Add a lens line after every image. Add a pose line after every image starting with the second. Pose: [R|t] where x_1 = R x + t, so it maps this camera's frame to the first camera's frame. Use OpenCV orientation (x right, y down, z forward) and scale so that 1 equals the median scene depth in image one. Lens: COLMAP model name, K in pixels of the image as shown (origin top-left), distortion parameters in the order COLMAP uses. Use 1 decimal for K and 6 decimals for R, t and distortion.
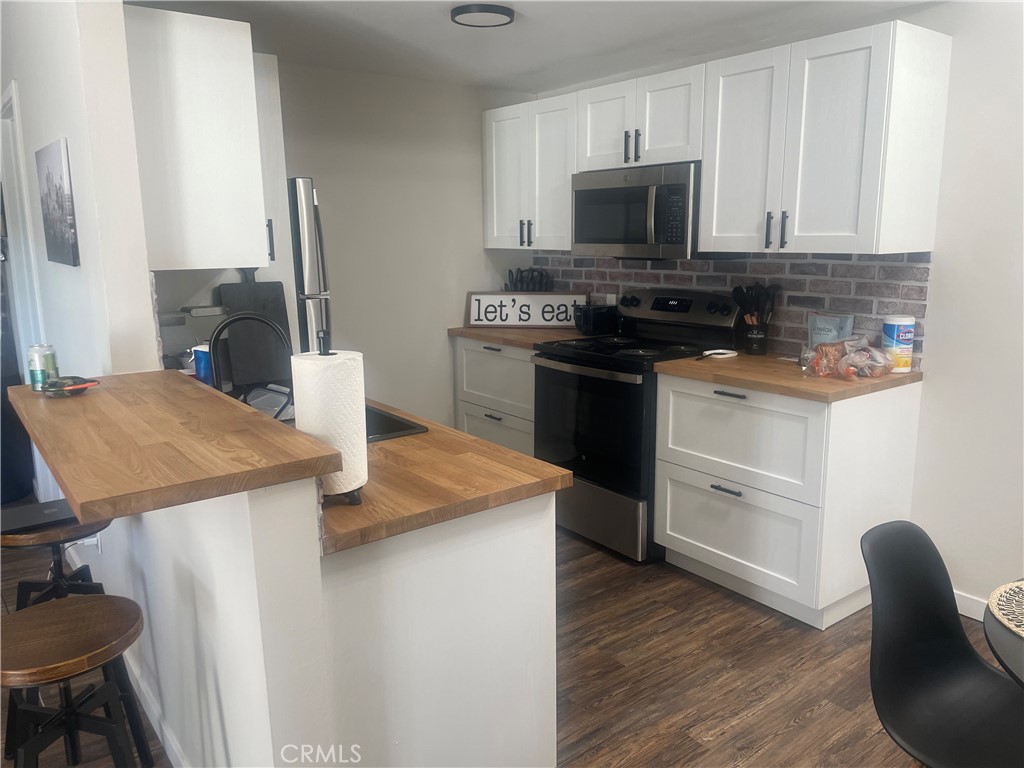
lens RADIAL K [[764.6, 0, 511.2], [0, 764.6, 384.7], [0, 0, 1]] dist [0.004172, -0.006084]
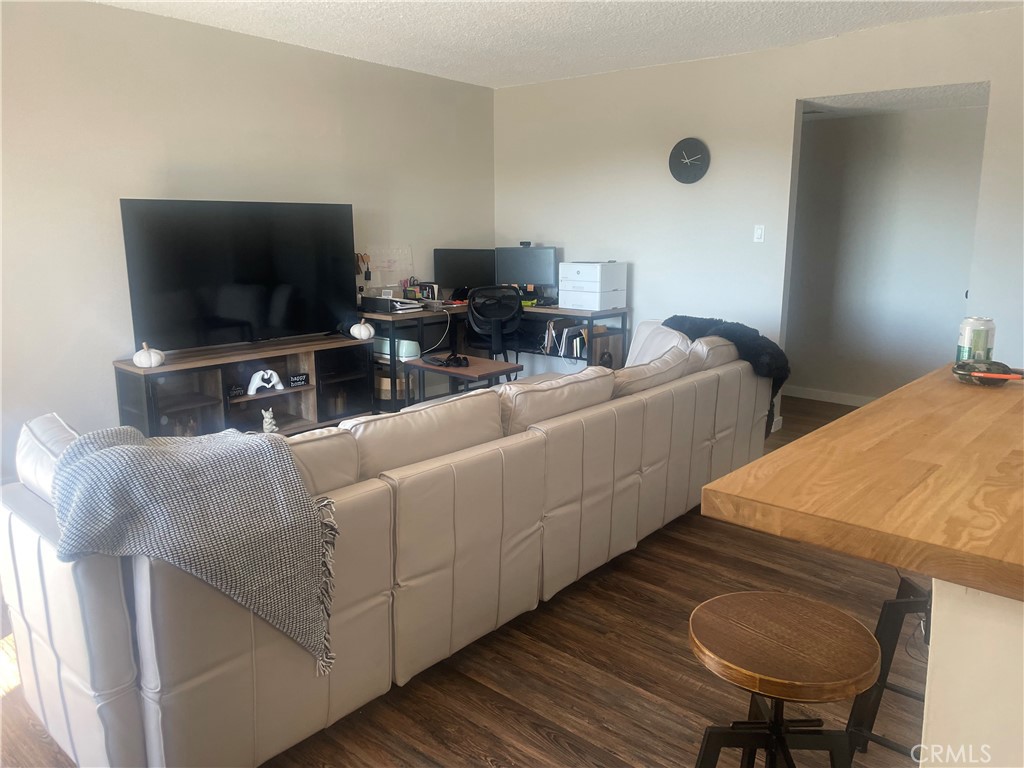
lens RADIAL K [[764.6, 0, 510.5], [0, 764.6, 385.1], [0, 0, 1]] dist [0.004172, -0.006084]
pose [[0.182857, 0.208884, -0.960693, 0.128263], [-0.188975, 0.966415, 0.174159, -0.043958], [0.964807, 0.149701, 0.216190, 0.523165]]
